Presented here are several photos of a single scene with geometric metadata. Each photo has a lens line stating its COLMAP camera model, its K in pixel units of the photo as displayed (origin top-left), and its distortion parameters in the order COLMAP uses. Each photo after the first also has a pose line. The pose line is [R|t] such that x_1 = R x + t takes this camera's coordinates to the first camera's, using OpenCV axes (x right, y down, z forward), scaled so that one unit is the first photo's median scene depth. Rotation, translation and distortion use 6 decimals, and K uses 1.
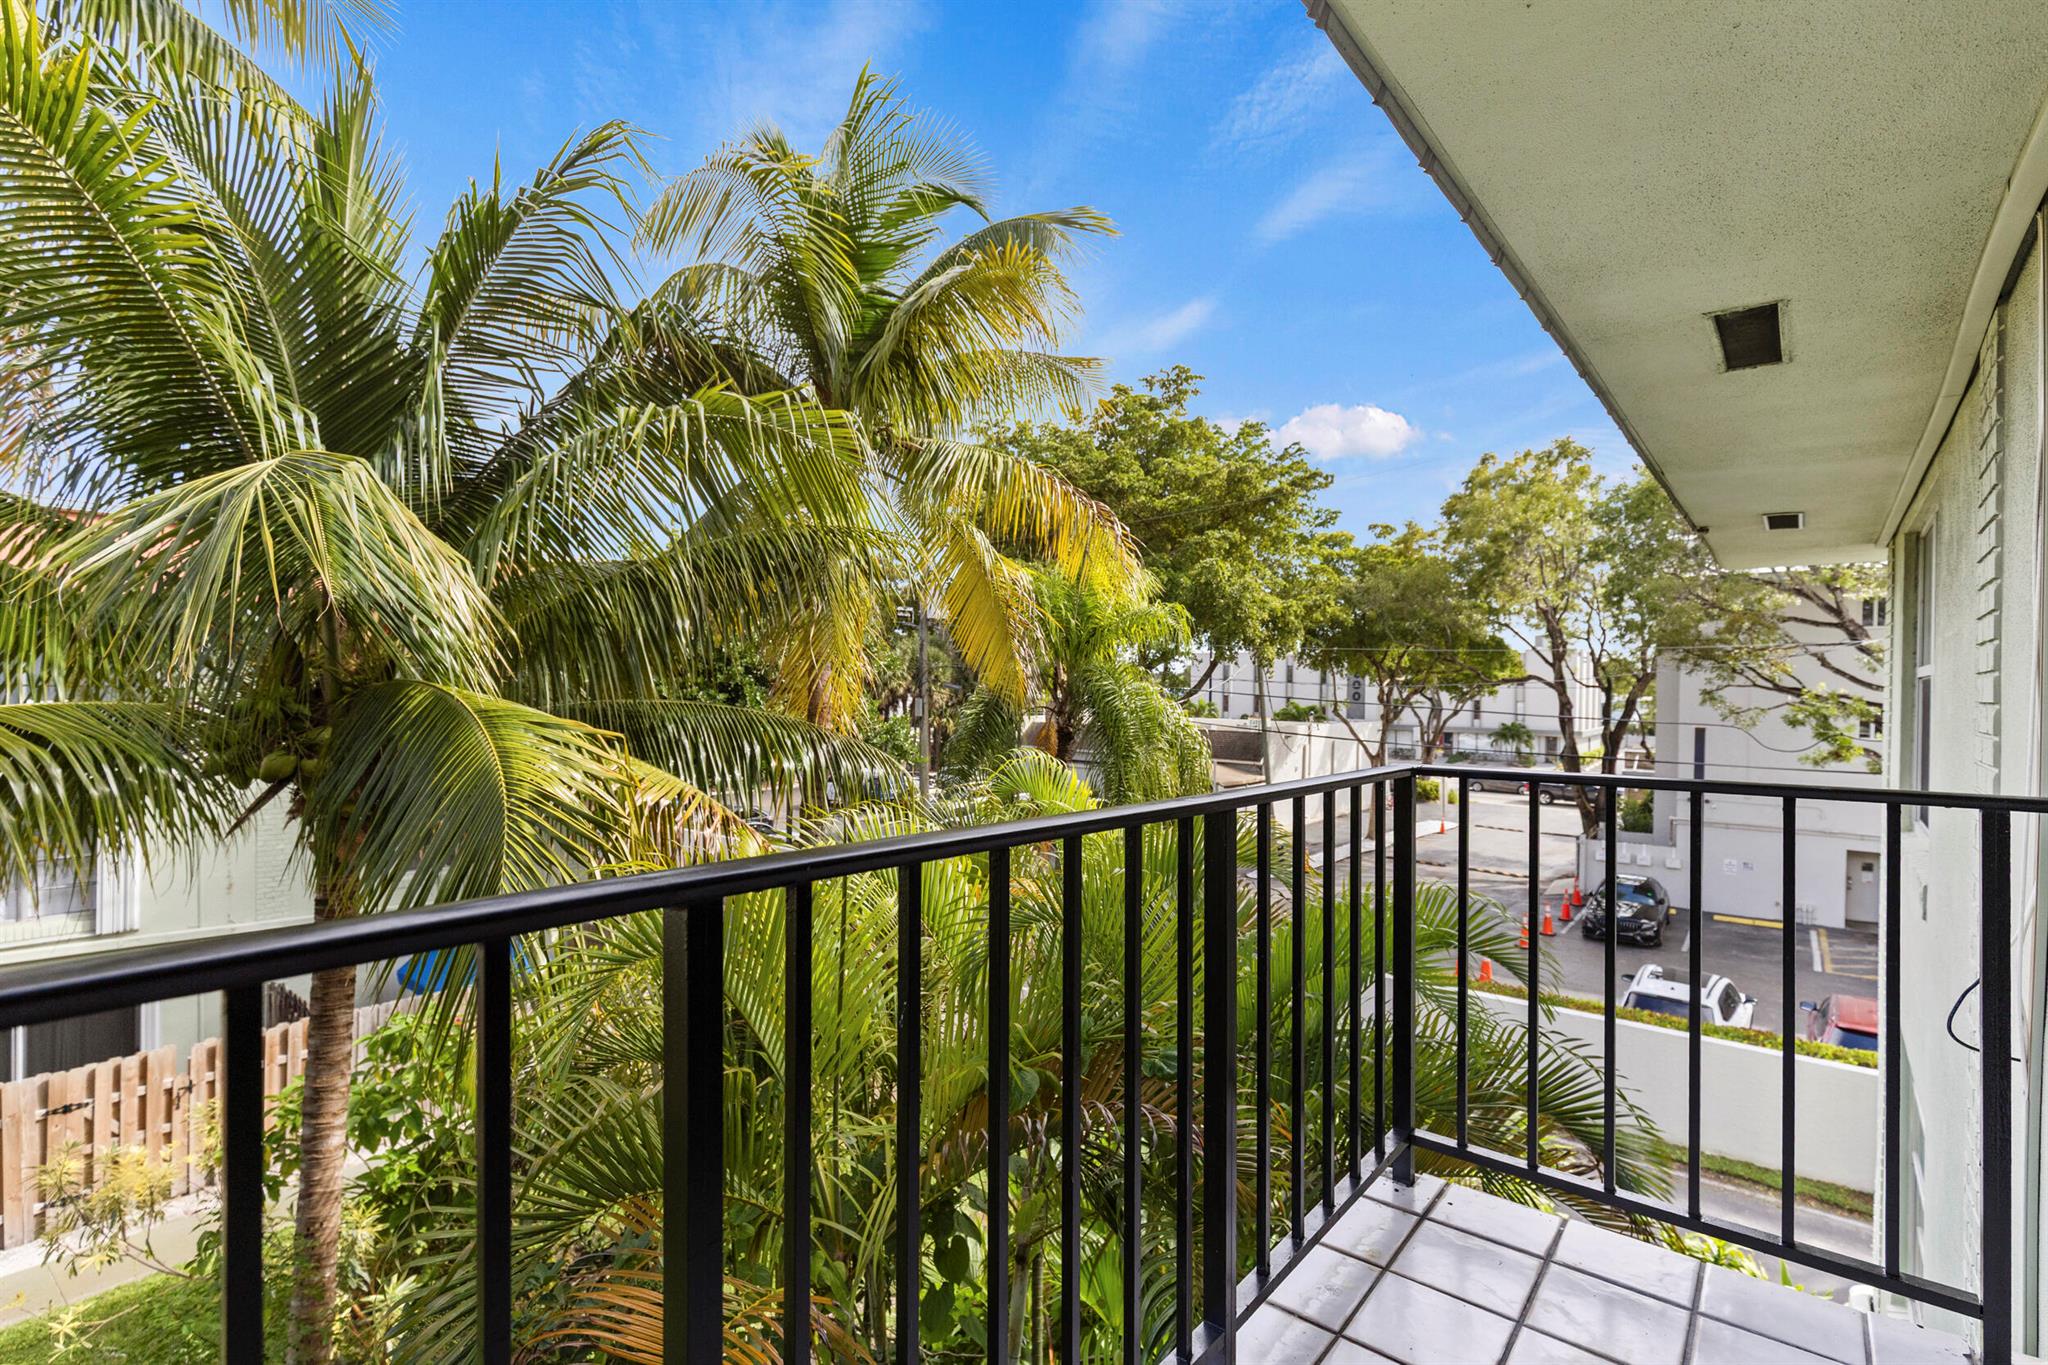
lens RADIAL K [[948.0, 0, 1024.0], [0, 948.0, 682.5], [0, 0, 1]] dist [0.003413, 0.000030]
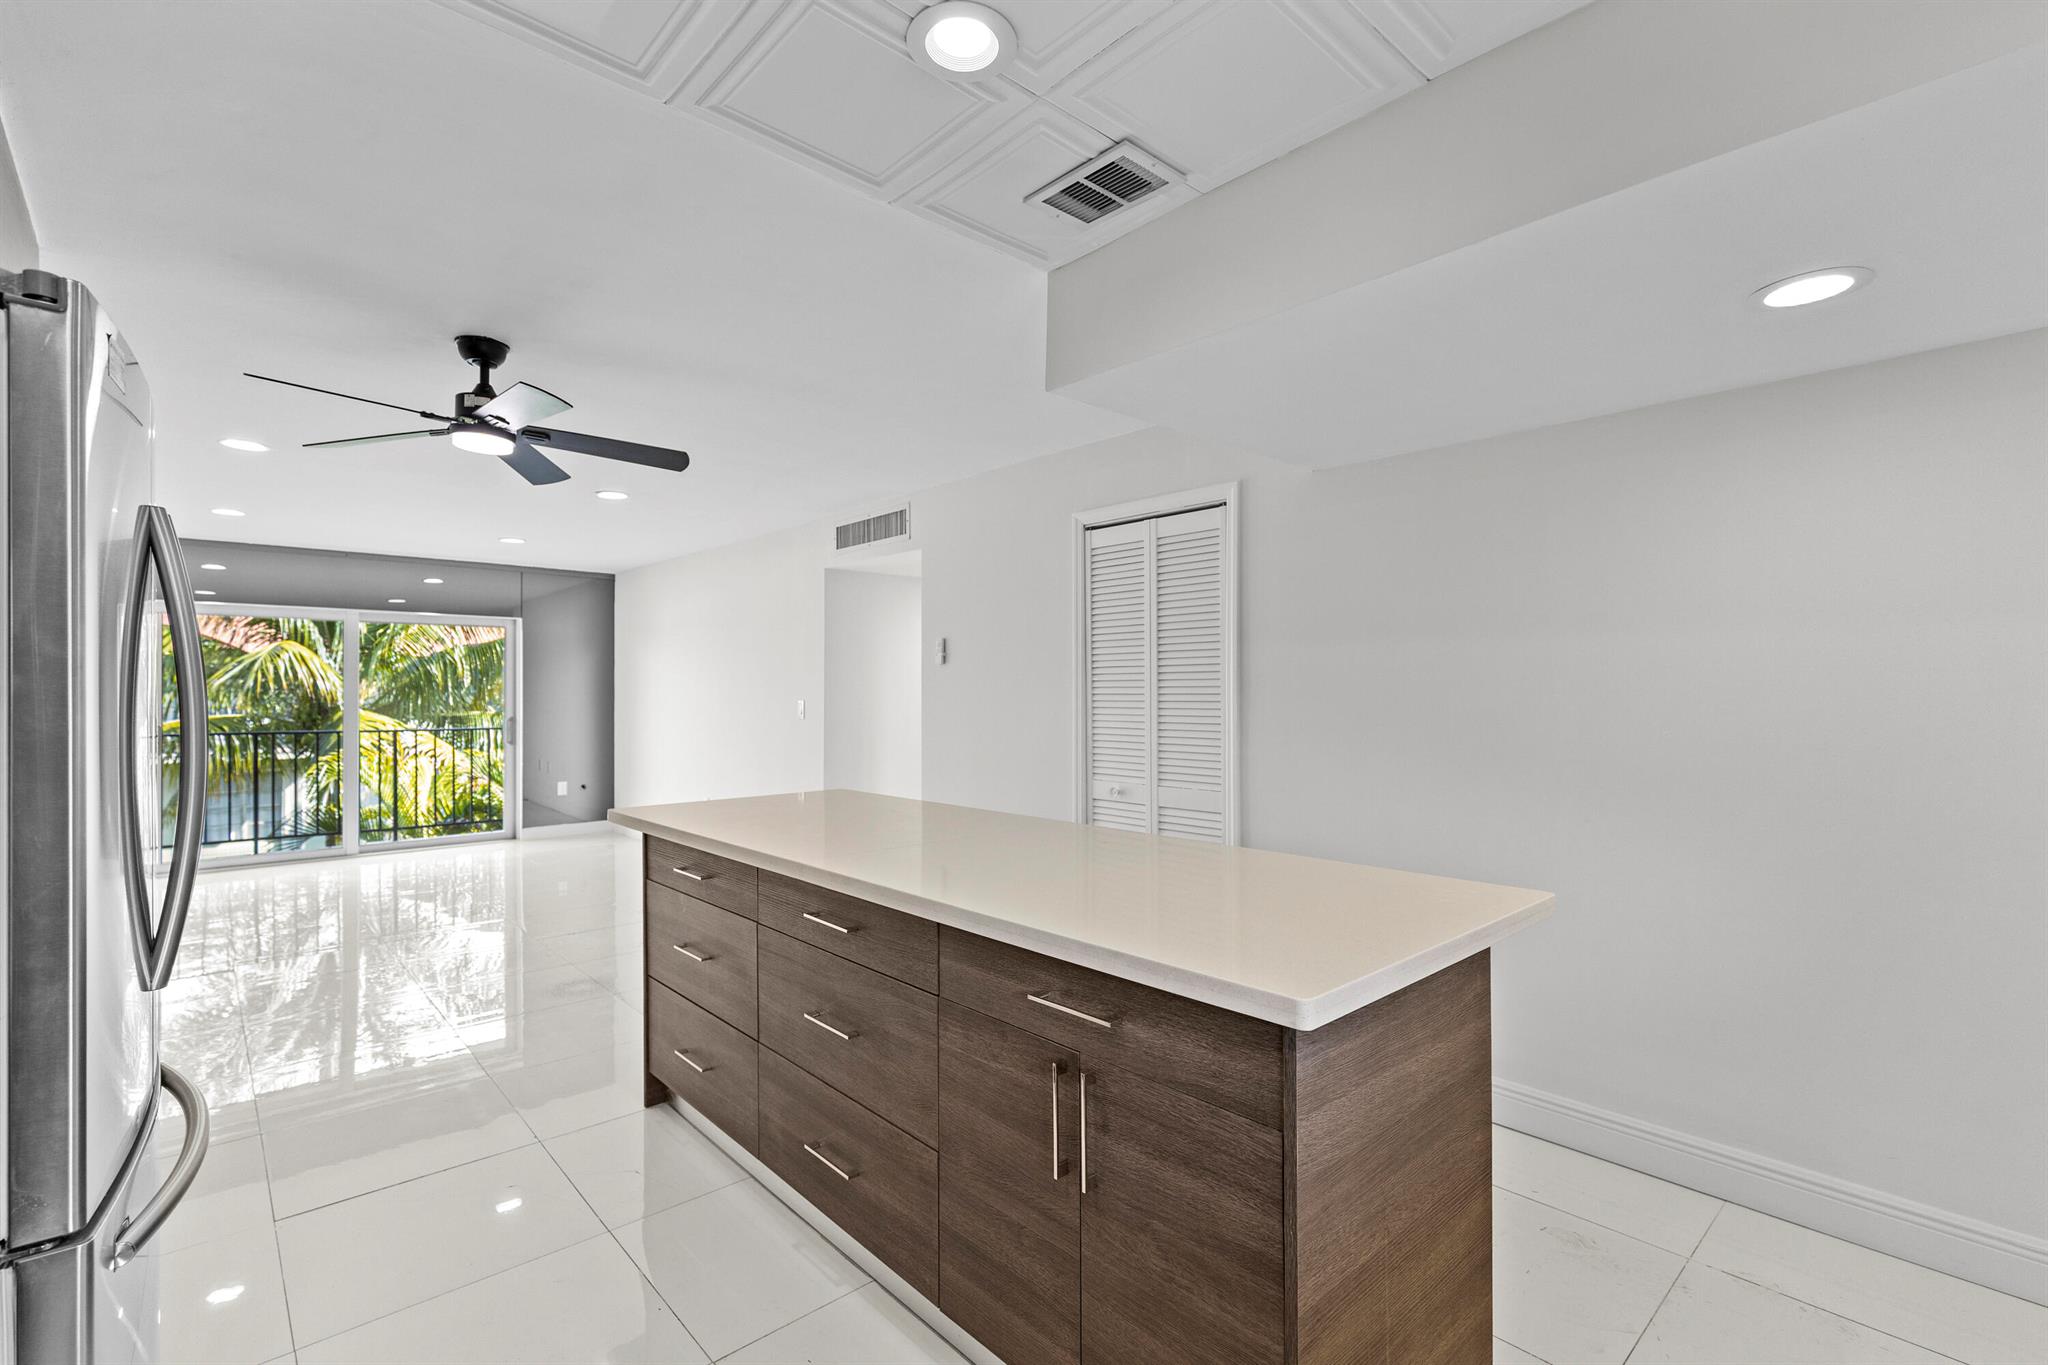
lens RADIAL K [[925.0, 0, 1035.4], [0, 925.0, 677.4], [0, 0, 1]] dist [0.008831, -0.000139]
pose [[0.989849, -0.024144, -0.140059, 1.923131], [0.023304, 0.999699, -0.007639, -0.020431], [0.140201, 0.004297, 0.990114, -1.568227]]
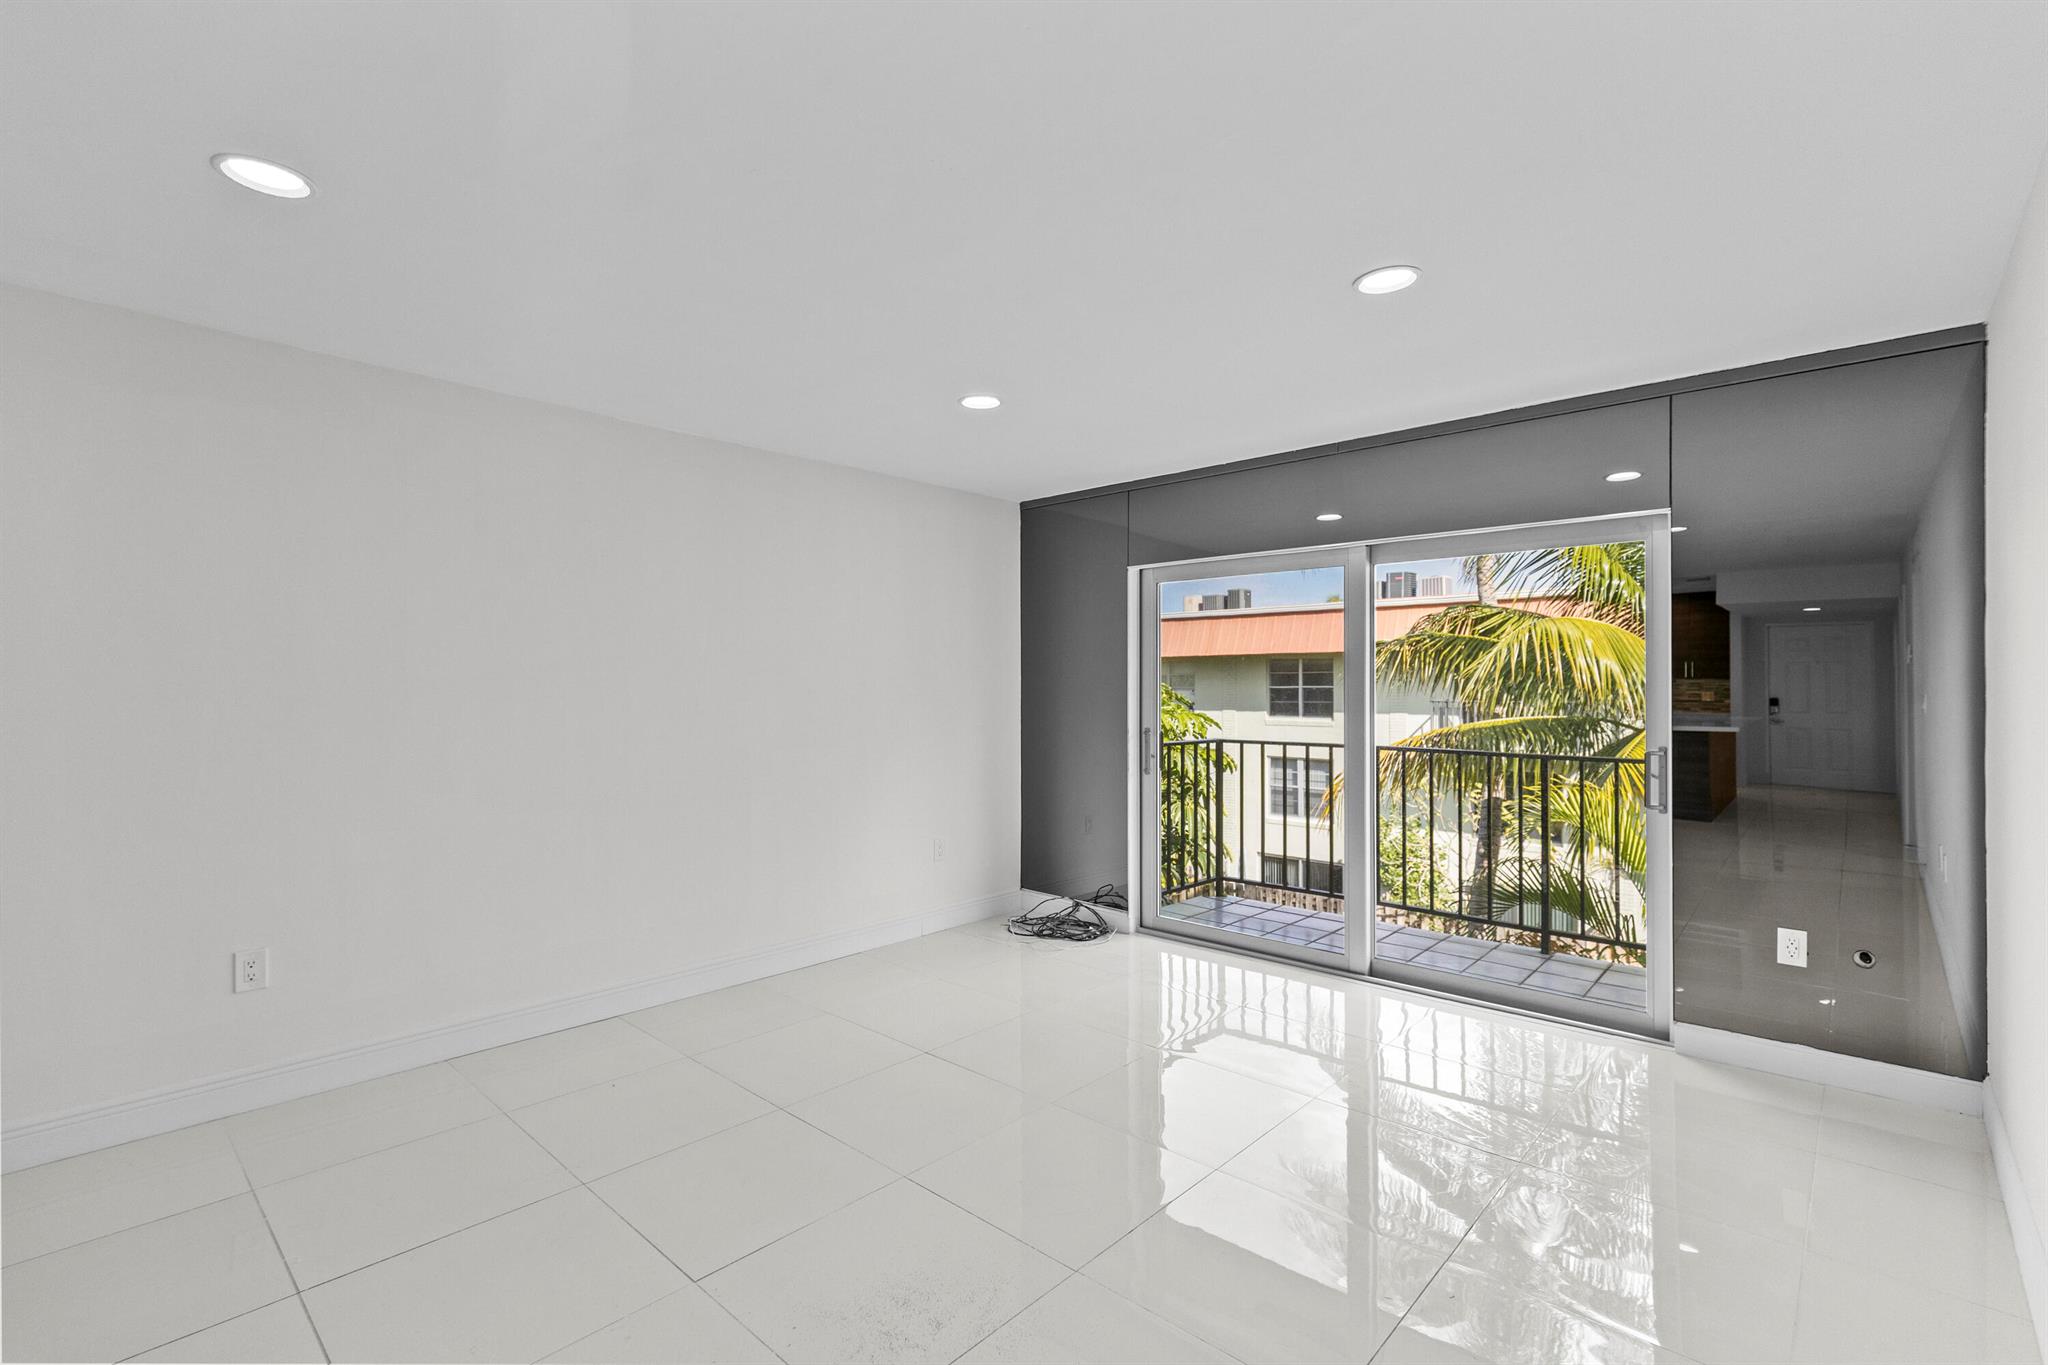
lens RADIAL K [[925.0, 0, 1035.4], [0, 925.0, 677.4], [0, 0, 1]] dist [0.008831, -0.000139]
pose [[-0.051226, -0.026615, -0.998332, 1.375283], [0.002772, 0.999637, -0.026792, -0.017429], [0.998683, -0.004140, -0.051133, -0.221982]]
